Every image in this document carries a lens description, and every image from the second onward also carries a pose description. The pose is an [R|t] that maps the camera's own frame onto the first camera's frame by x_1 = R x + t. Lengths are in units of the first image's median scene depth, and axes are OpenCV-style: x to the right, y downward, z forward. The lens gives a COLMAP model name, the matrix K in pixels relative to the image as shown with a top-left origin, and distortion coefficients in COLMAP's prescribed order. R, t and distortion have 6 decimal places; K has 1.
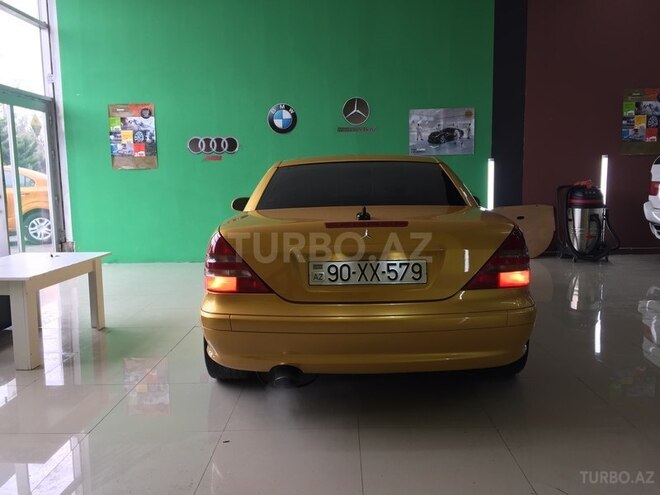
lens RADIAL K [[555.6, 0, 333.6], [0, 555.6, 244.5], [0, 0, 1]] dist [0.074050, -0.091672]
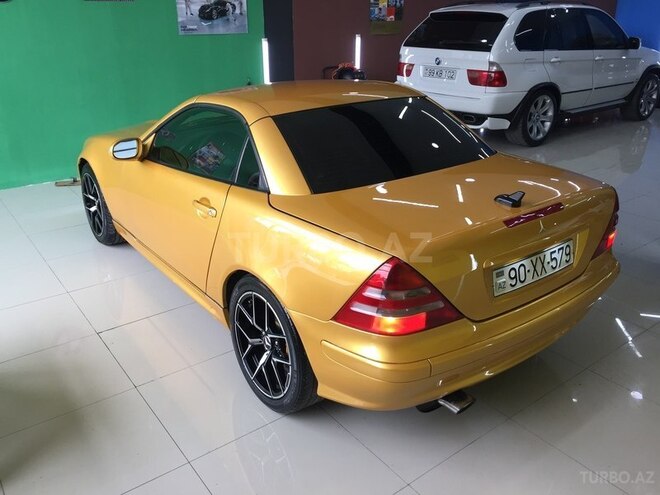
lens RADIAL K [[555.6, 0, 332.4], [0, 555.6, 243.9], [0, 0, 1]] dist [0.074050, -0.091672]
pose [[0.790524, -0.219204, 0.571857, -0.230302], [0.061127, 0.957329, 0.282463, -0.084758], [-0.609372, -0.188338, 0.770191, 0.164905]]
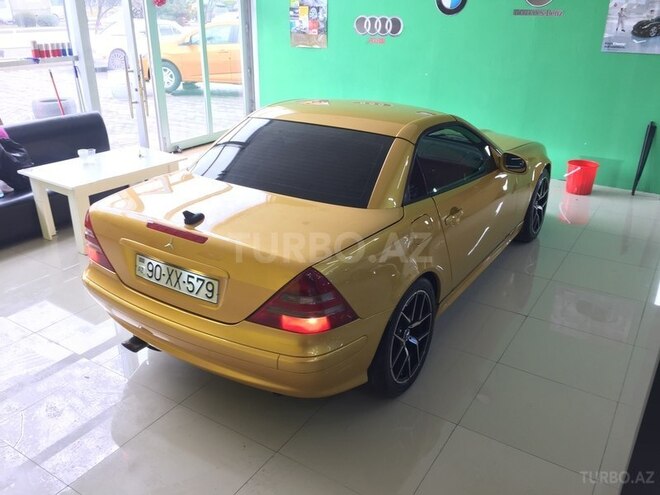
lens RADIAL K [[555.6, 0, 339.1], [0, 555.6, 246.0], [0, 0, 1]] dist [0.074050, -0.091672]
pose [[0.855002, 0.231960, -0.463860, 0.252760], [-0.089823, 0.947118, 0.308056, -0.112438], [0.510787, -0.221723, 0.830623, 0.102637]]
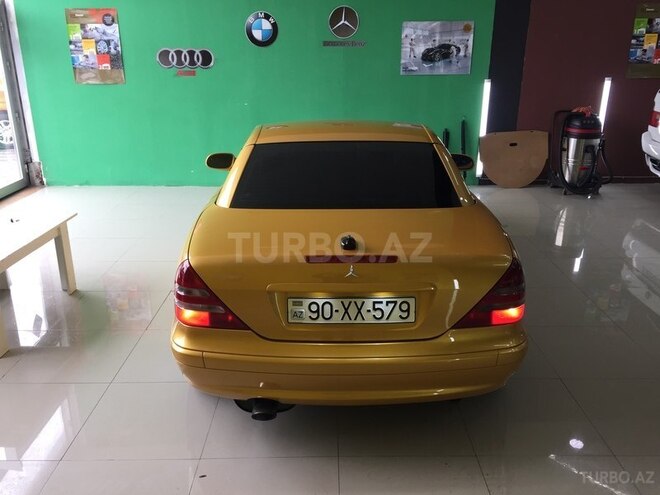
lens RADIAL K [[555.6, 0, 333.3], [0, 555.6, 243.6], [0, 0, 1]] dist [0.074050, -0.091672]
pose [[0.999530, 0.010084, 0.028942, 0.001062], [-0.016022, 0.976938, 0.212921, -0.082271], [-0.026127, -0.213285, 0.976641, 0.039610]]
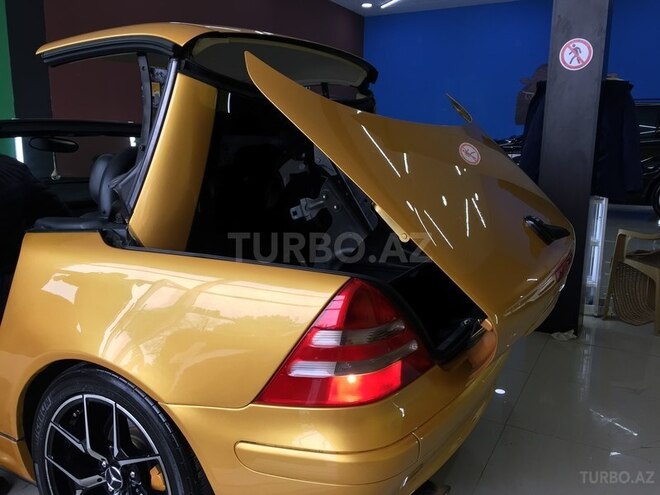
lens RADIAL K [[555.6, 0, 332.5], [0, 555.6, 247.2], [0, 0, 1]] dist [0.074050, -0.091672]
pose [[0.467826, -0.149169, 0.871142, -0.210979], [0.088888, 0.988598, 0.121546, -0.036650], [-0.879339, 0.020572, 0.475751, 0.265801]]
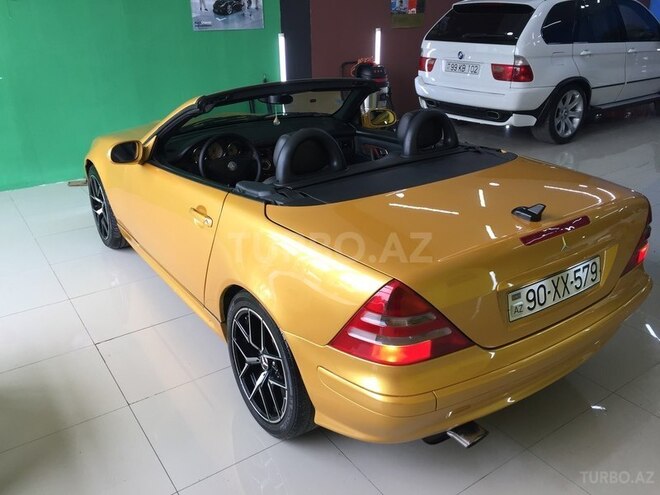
lens RADIAL K [[555.6, 0, 331.0], [0, 555.6, 245.6], [0, 0, 1]] dist [0.074050, -0.091672]
pose [[0.817117, -0.220479, 0.532643, -0.204905], [0.067411, 0.954177, 0.291552, -0.087062], [-0.572516, -0.202326, 0.794537, 0.178418]]
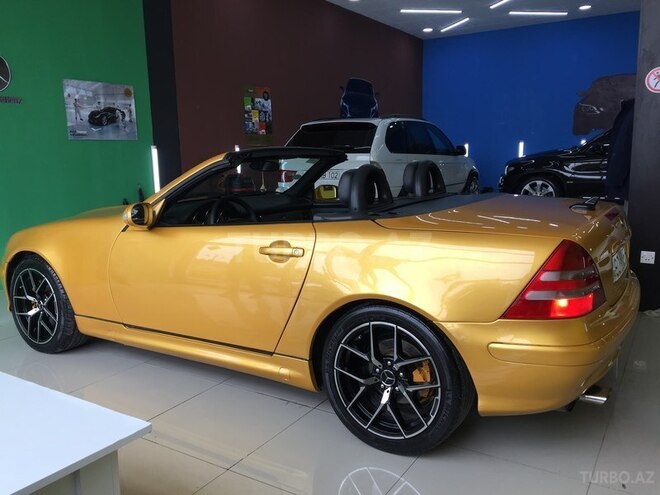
lens RADIAL K [[555.6, 0, 333.6], [0, 555.6, 242.4], [0, 0, 1]] dist [0.074050, -0.091672]
pose [[0.521052, -0.129141, 0.843698, -0.349038], [0.114638, 0.990120, 0.080755, -0.039844], [-0.845791, 0.054642, 0.530709, 0.289505]]
